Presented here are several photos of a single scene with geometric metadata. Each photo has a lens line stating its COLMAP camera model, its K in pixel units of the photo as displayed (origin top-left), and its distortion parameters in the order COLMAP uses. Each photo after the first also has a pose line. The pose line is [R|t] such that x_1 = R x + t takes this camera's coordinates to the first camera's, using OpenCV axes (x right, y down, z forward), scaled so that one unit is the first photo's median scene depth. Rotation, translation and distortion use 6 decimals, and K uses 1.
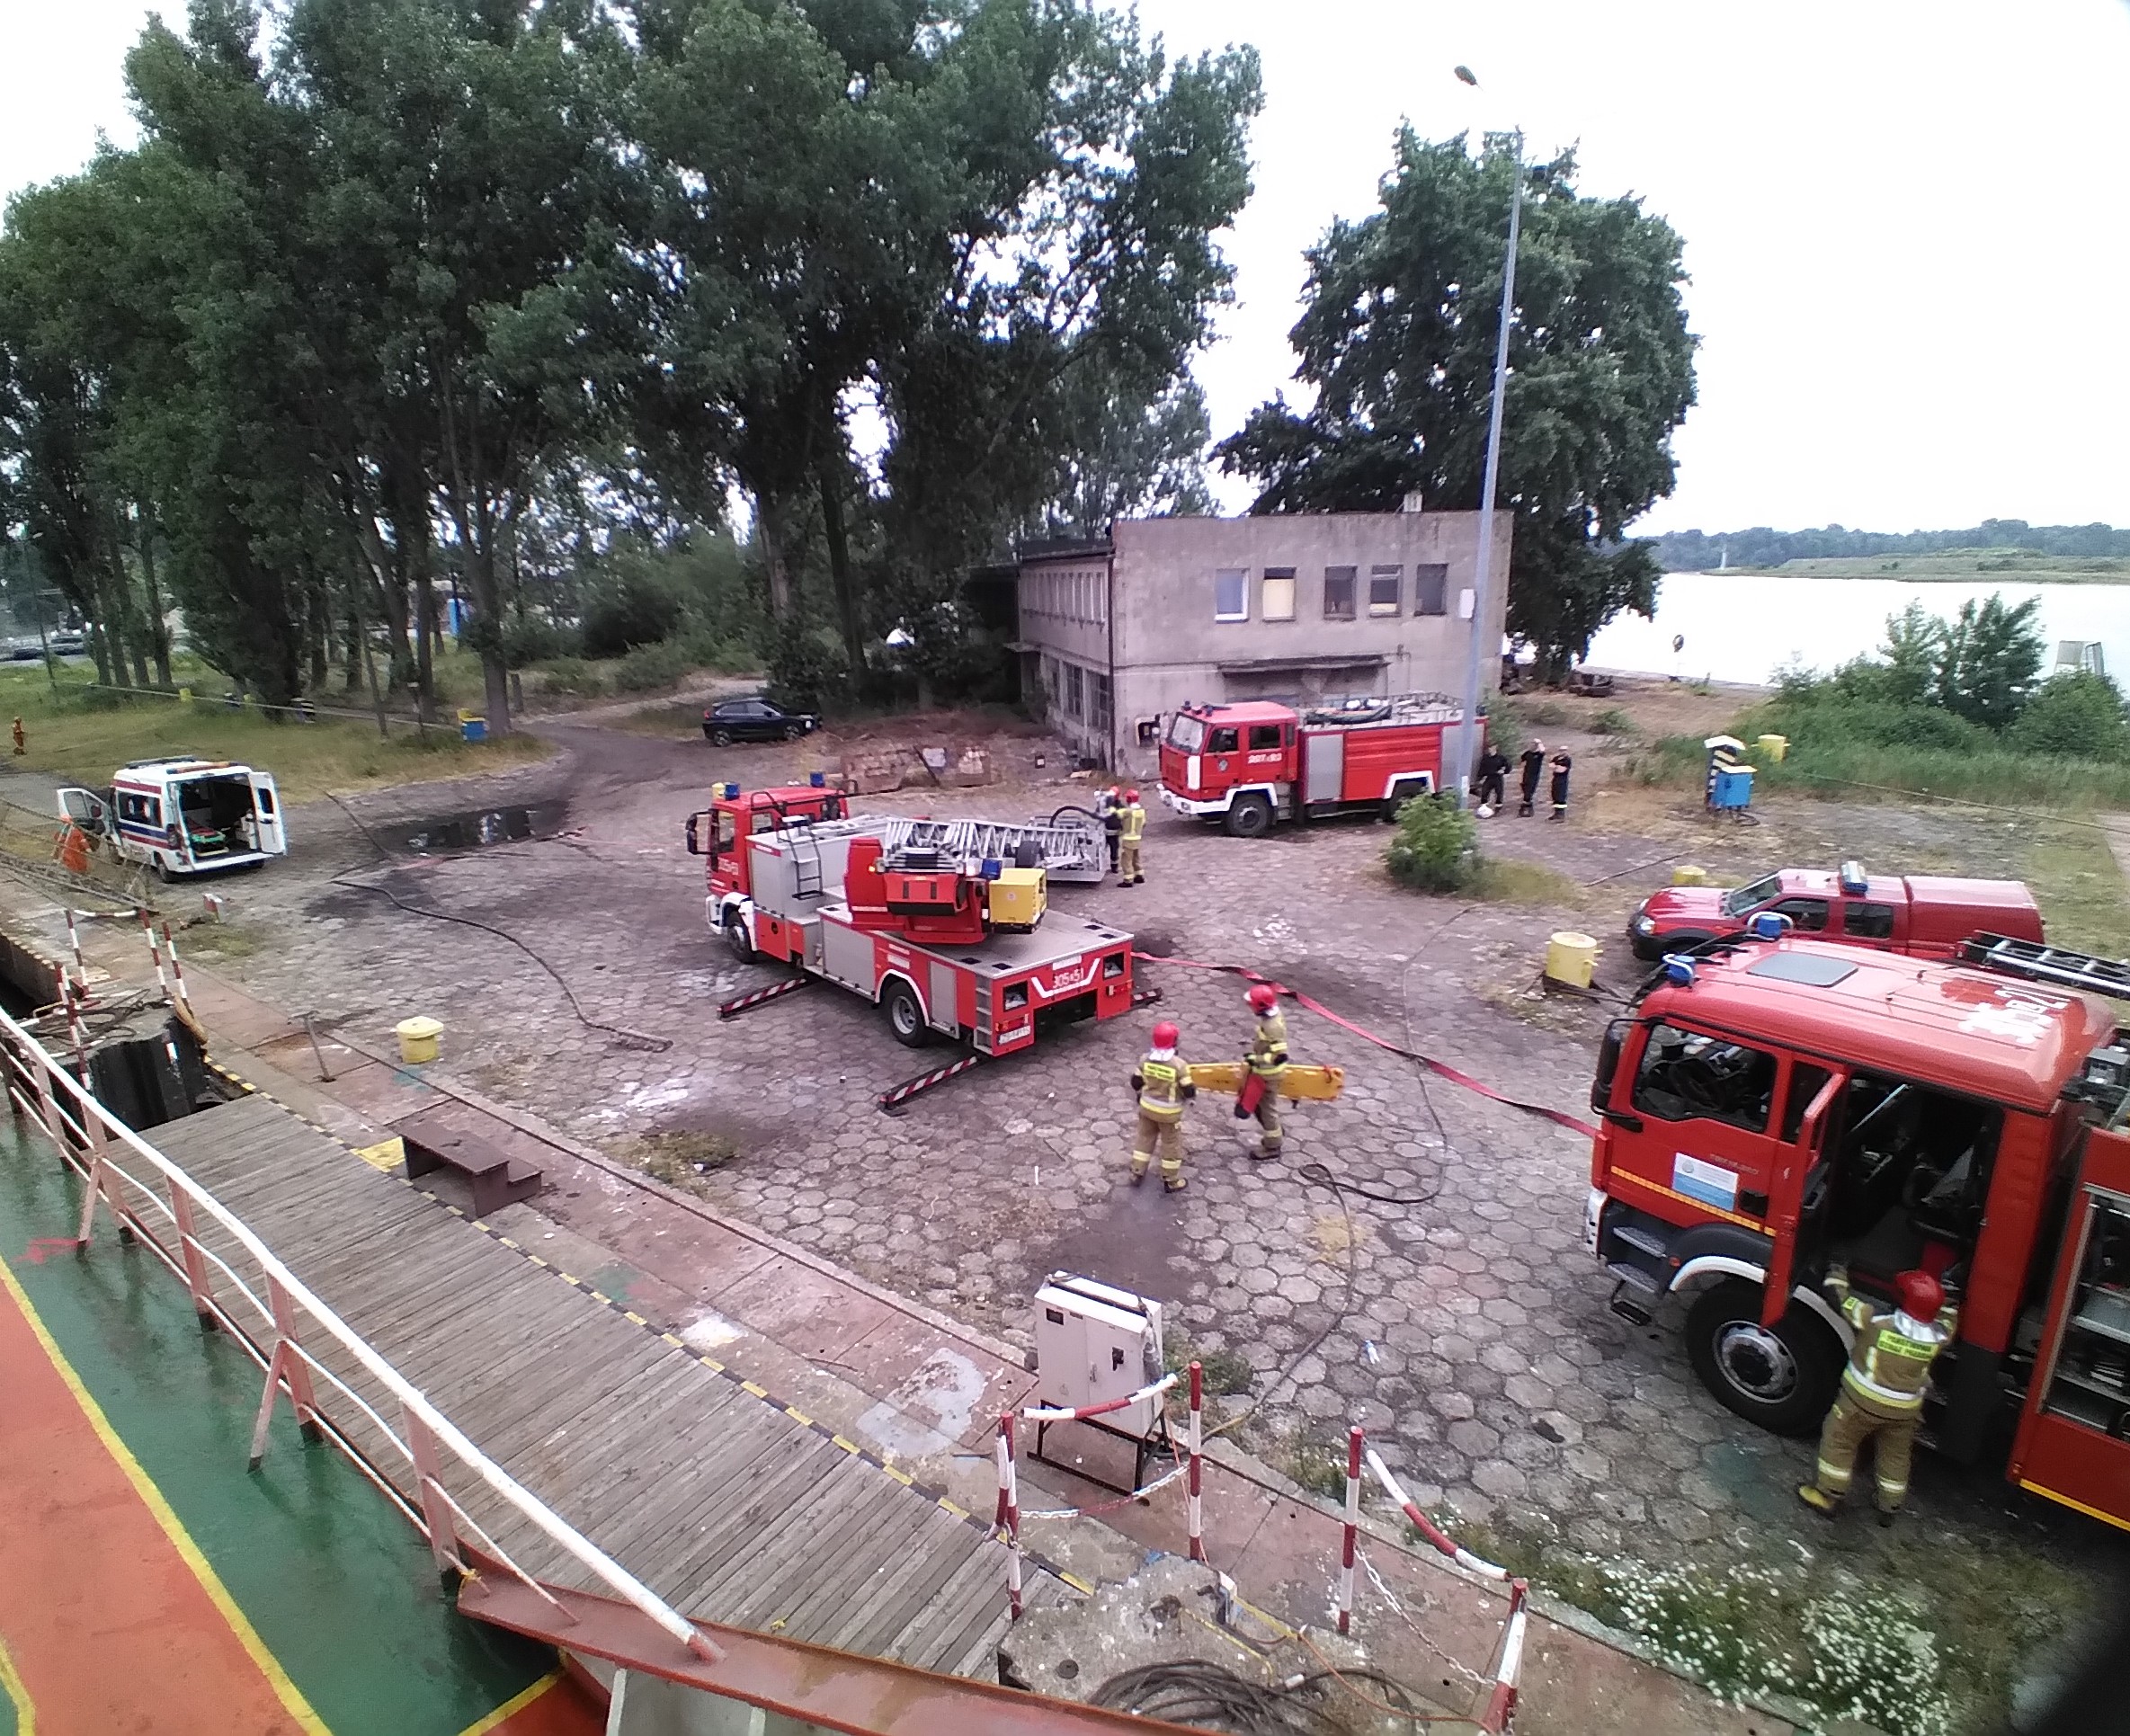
lens RADIAL K [[1122.8, 0, 1143.2], [0, 1122.8, 882.0], [0, 0, 1]] dist [0.030145, -0.052099]
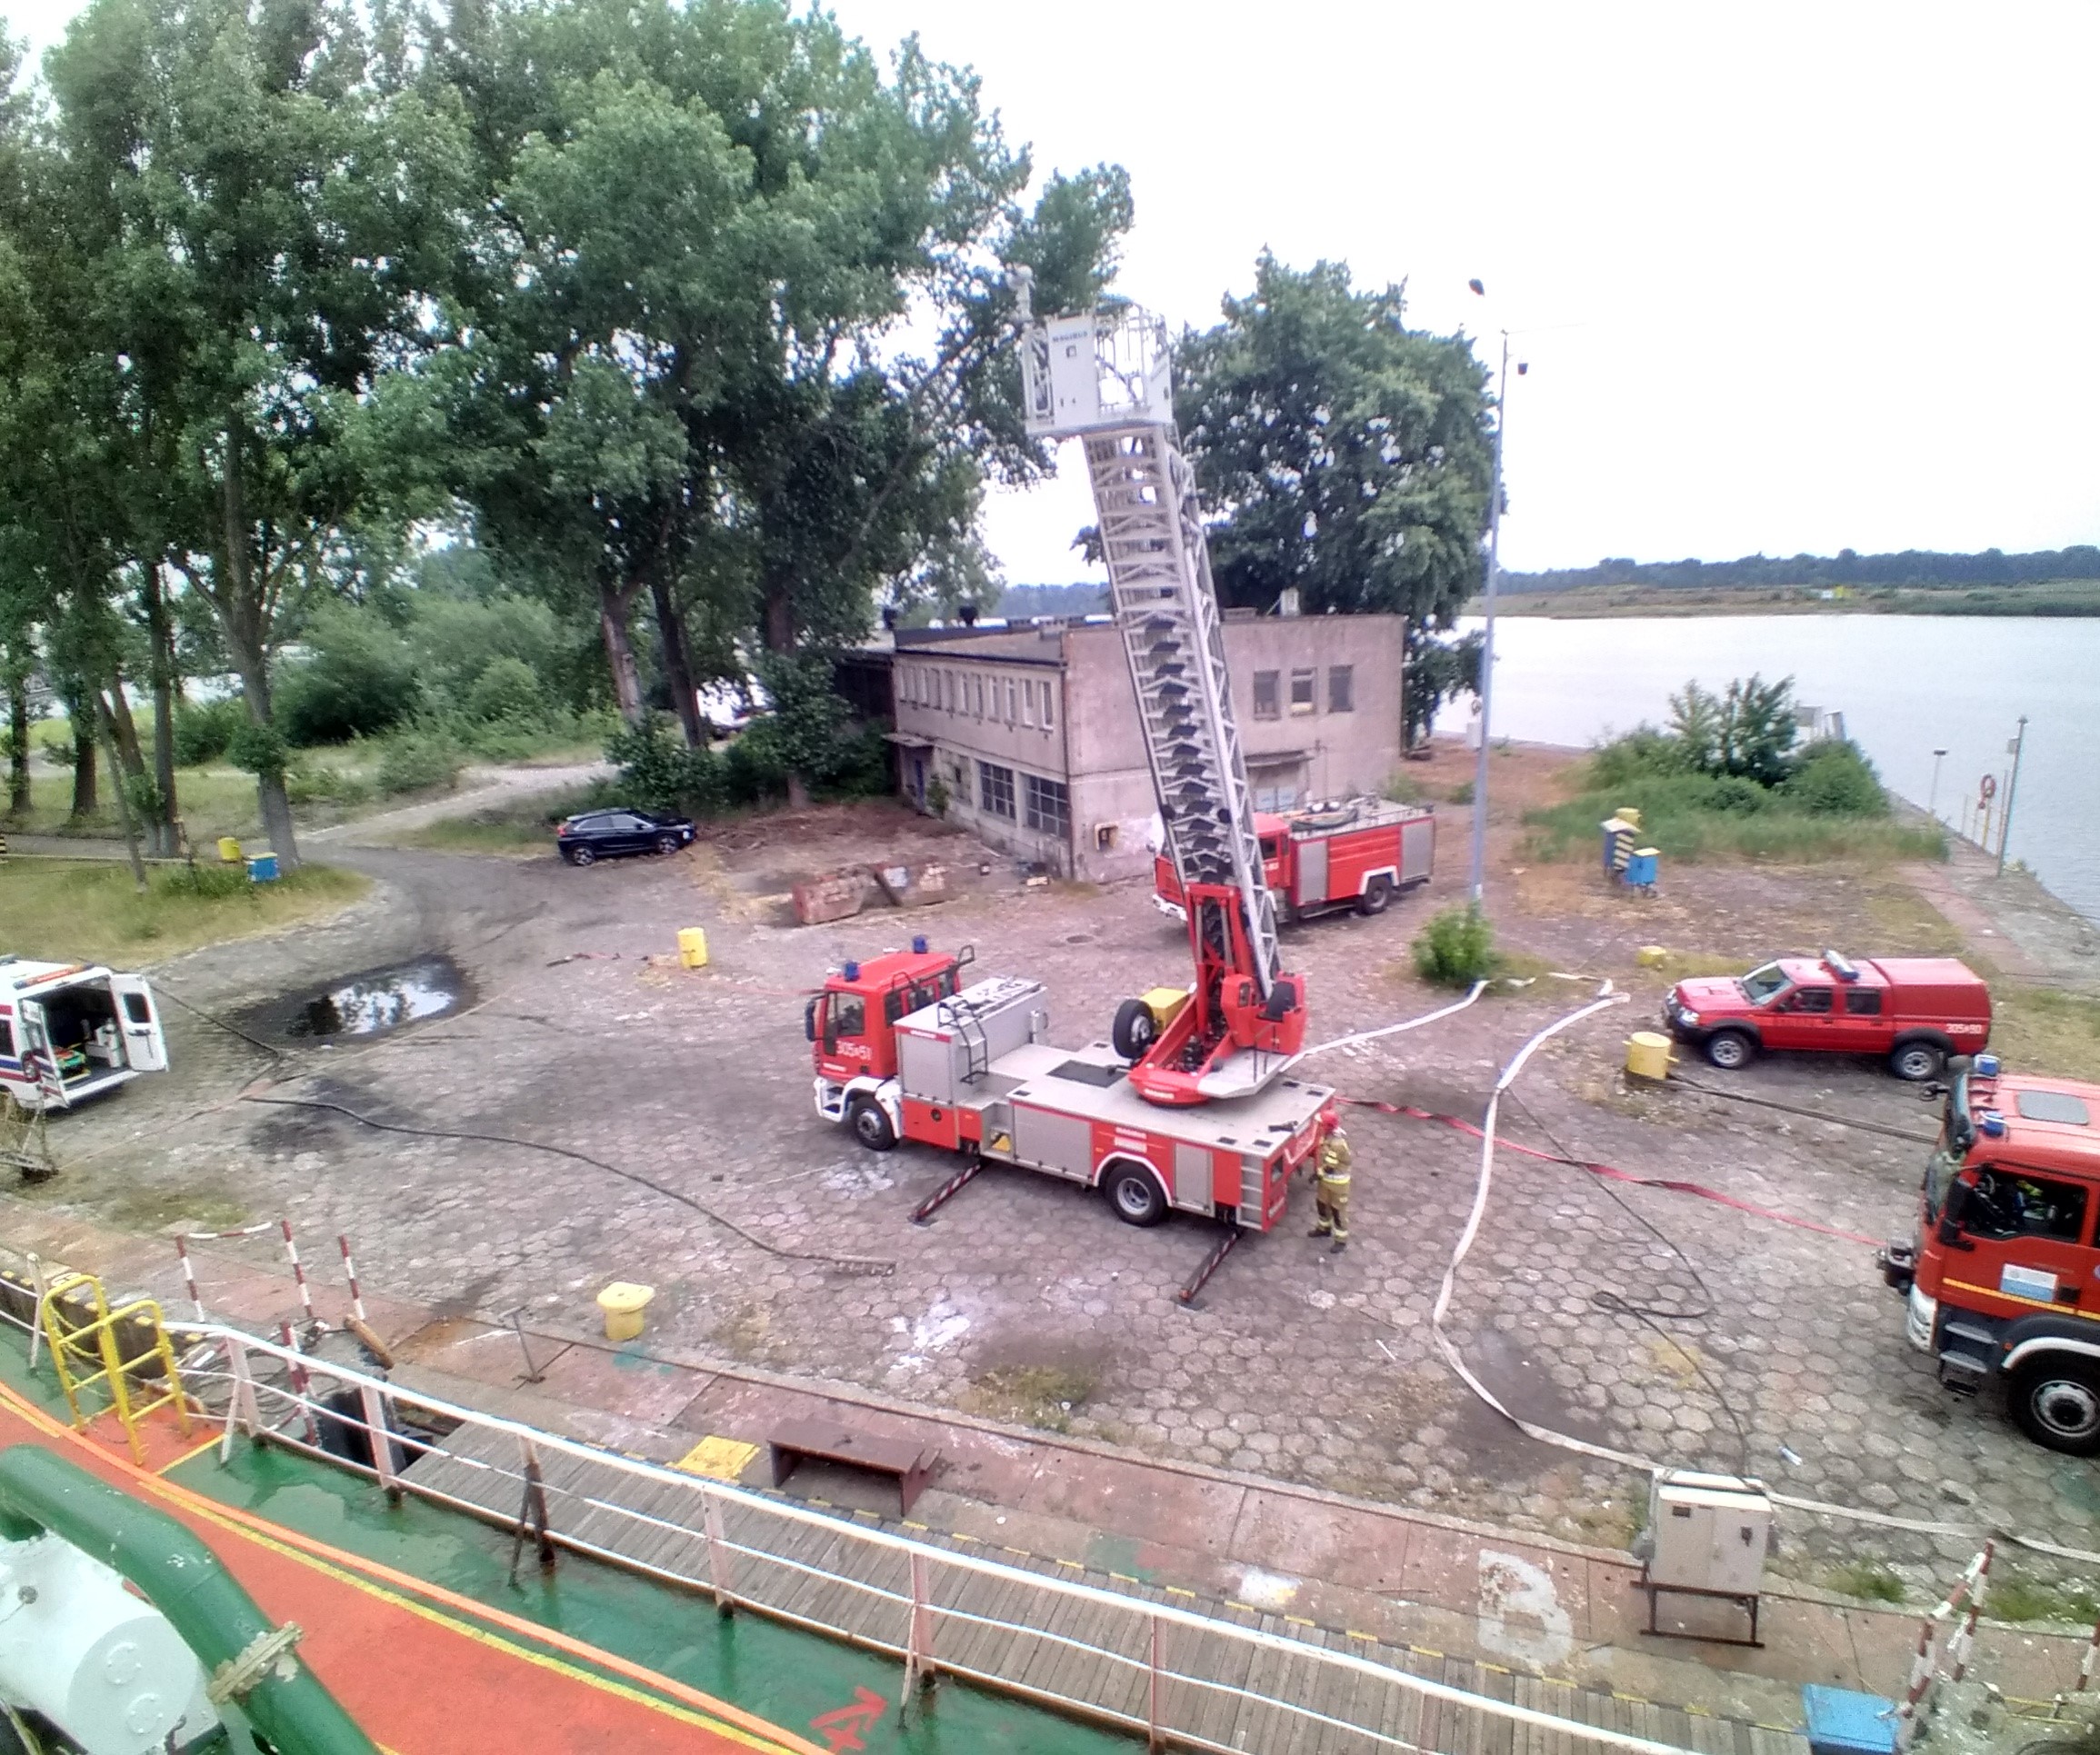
lens RADIAL K [[1131.7, 0, 1166.5], [0, 1131.7, 869.9], [0, 0, 1]] dist [0.034244, -0.054990]
pose [[0.954784, -0.071025, 0.288693, -0.283892], [0.079154, 0.996725, -0.016564, -0.095858], [-0.286571, 0.038666, 0.957278, 0.002662]]
